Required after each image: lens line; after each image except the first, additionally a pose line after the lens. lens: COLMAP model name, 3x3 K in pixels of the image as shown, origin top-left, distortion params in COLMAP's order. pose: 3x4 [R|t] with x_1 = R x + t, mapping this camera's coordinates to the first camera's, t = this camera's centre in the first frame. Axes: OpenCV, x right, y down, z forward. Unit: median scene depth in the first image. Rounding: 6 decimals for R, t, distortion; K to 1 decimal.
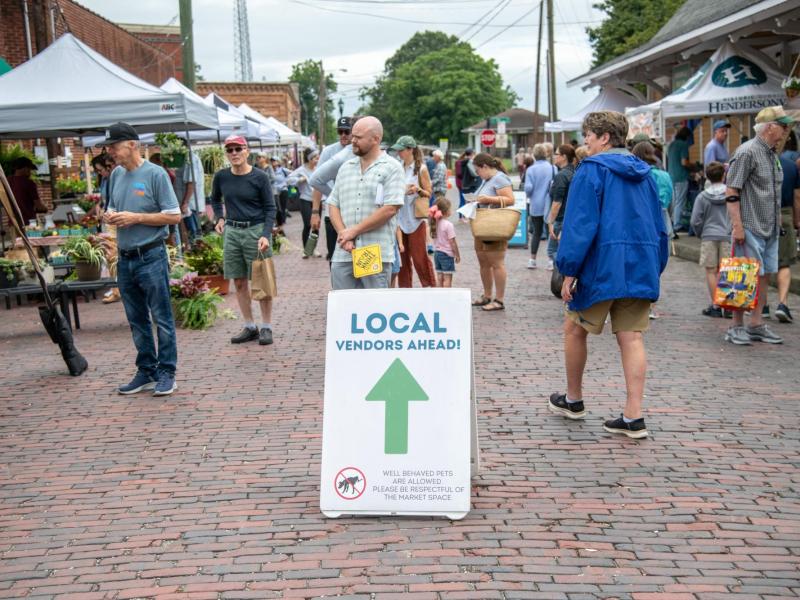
lens RADIAL K [[1089.3, 0, 398.4], [0, 1089.3, 301.4], [0, 0, 1]] dist [0.223228, 0.000000]
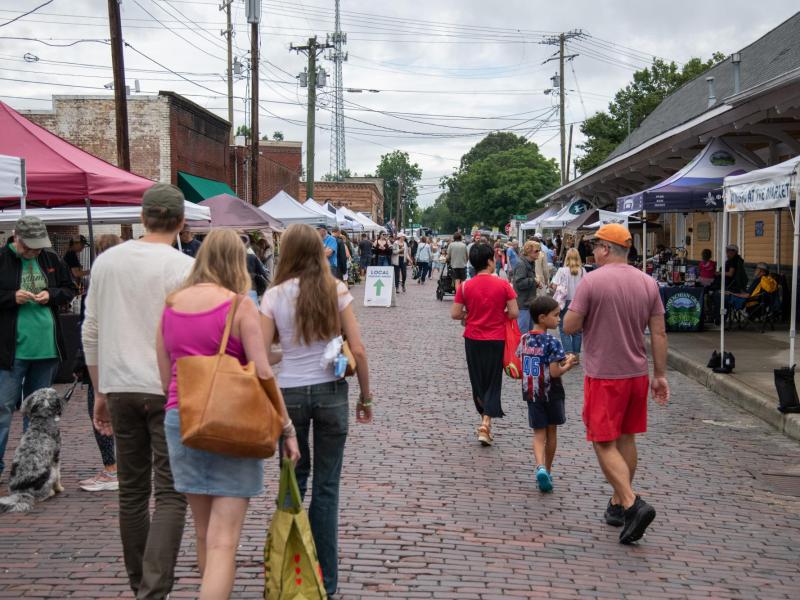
lens RADIAL K [[1089.3, 0, 401.0], [0, 1089.3, 298.6], [0, 0, 1]] dist [0.223228, 0.000000]
pose [[0.996687, 0.034739, -0.073545, 0.016066], [-0.040249, 0.996385, -0.074811, 0.017435], [0.070680, 0.077524, 0.994482, -0.138044]]
